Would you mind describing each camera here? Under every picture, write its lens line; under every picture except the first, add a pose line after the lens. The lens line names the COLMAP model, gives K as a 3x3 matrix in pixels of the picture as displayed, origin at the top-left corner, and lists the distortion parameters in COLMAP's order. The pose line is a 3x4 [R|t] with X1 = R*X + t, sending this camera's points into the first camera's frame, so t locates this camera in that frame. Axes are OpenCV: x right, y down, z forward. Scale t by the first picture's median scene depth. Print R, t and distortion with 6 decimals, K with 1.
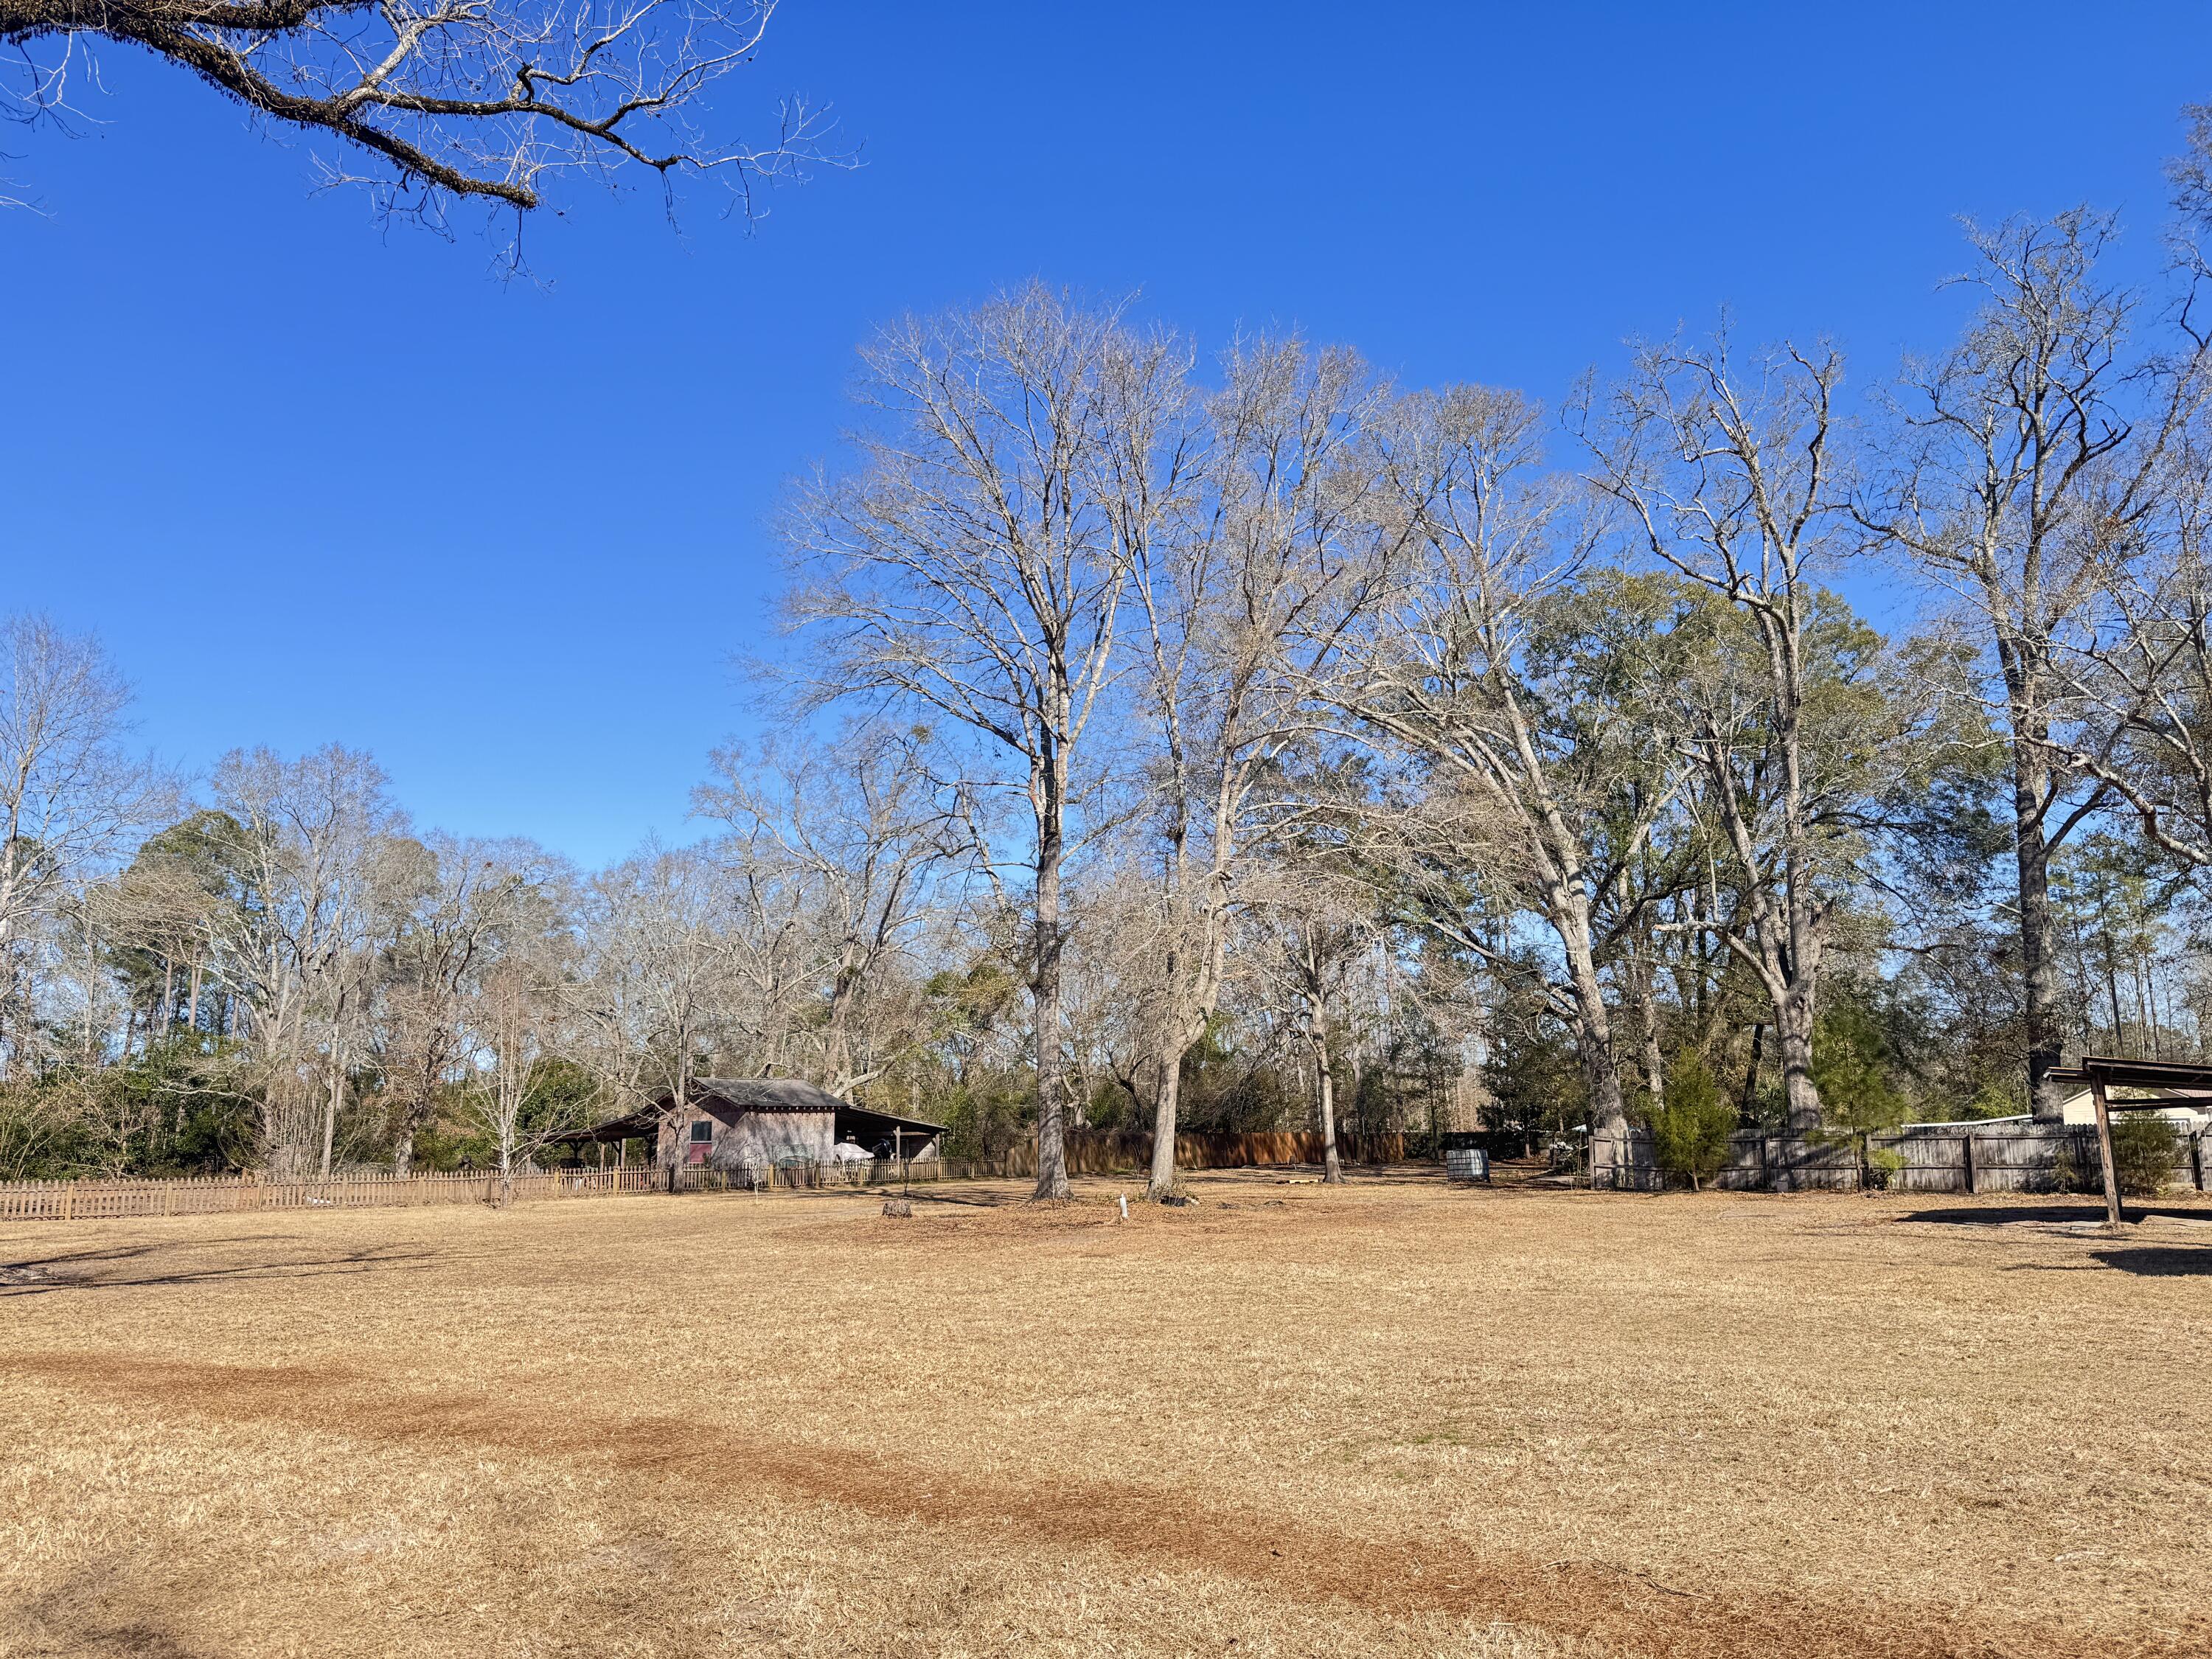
lens RADIAL K [[1538.8, 0, 1150.0], [0, 1538.8, 834.7], [0, 0, 1]] dist [0.064209, -0.082703]
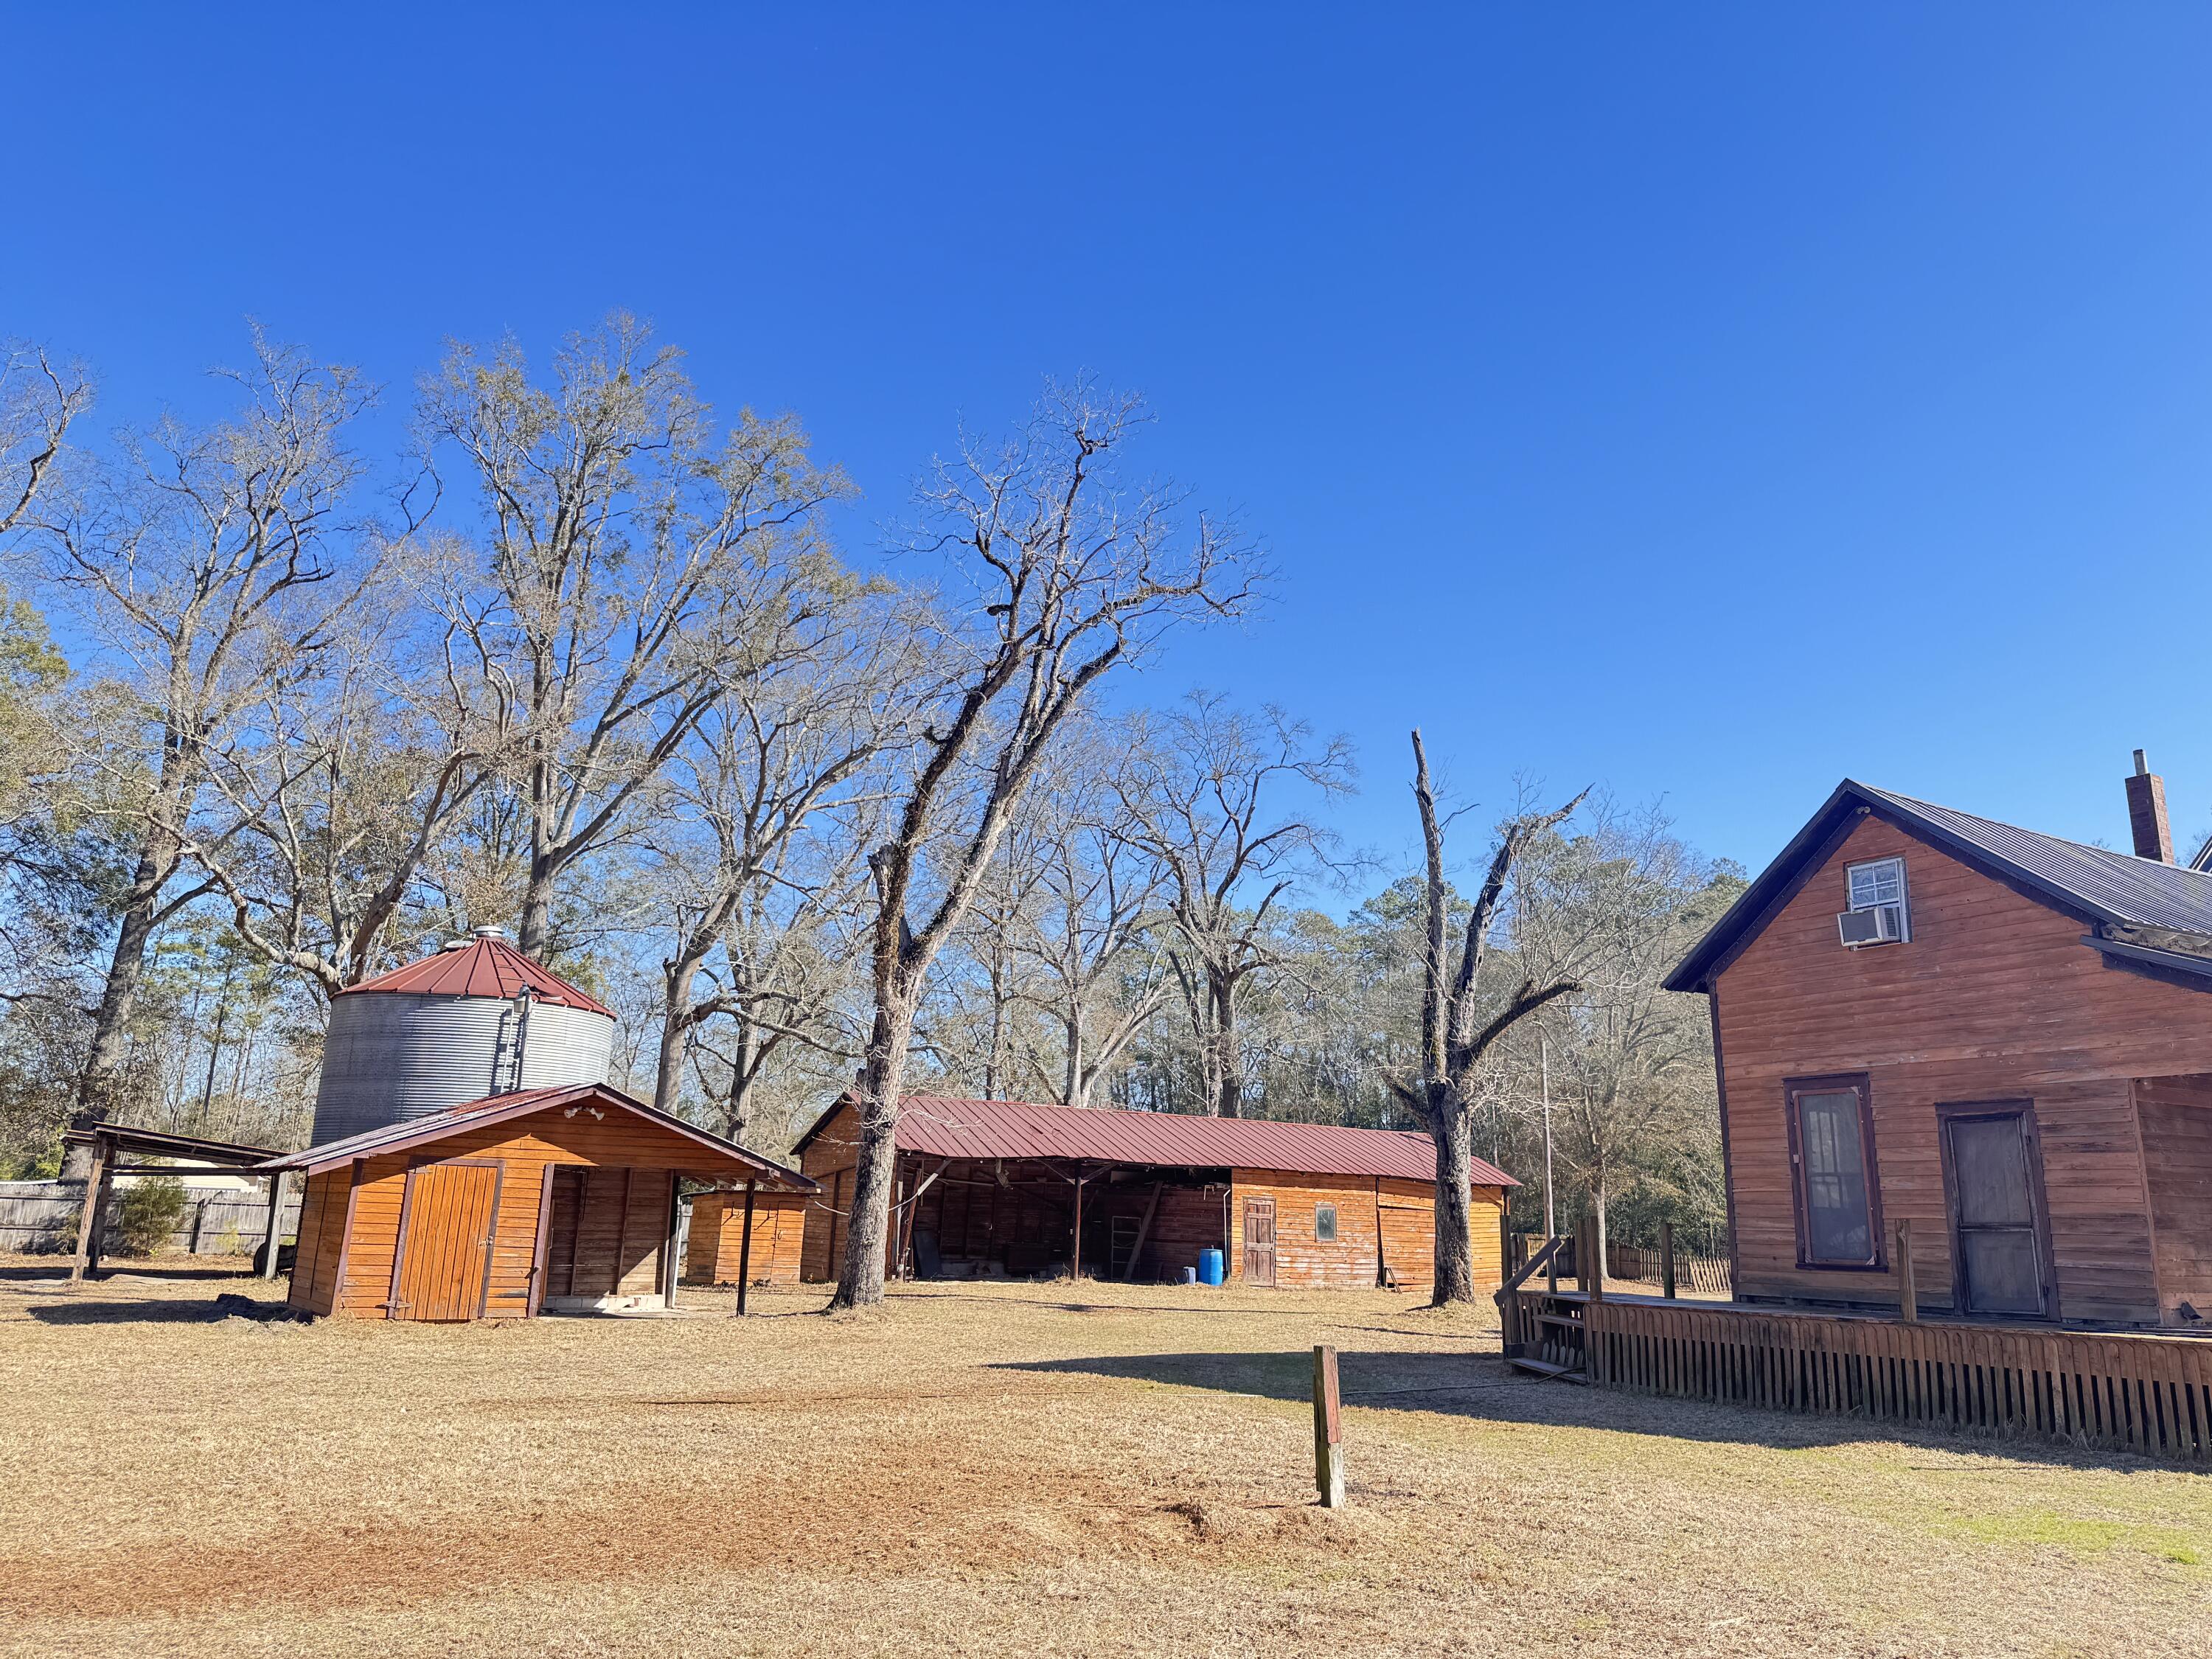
lens RADIAL K [[1533.1, 0, 1106.0], [0, 1533.1, 829.5], [0, 0, 1]] dist [0.071828, -0.108172]
pose [[0.483816, 0.241258, 0.841259, -0.000215], [-0.203025, 0.965970, -0.160261, -0.031524], [-0.851295, -0.093259, 0.516333, -0.162551]]
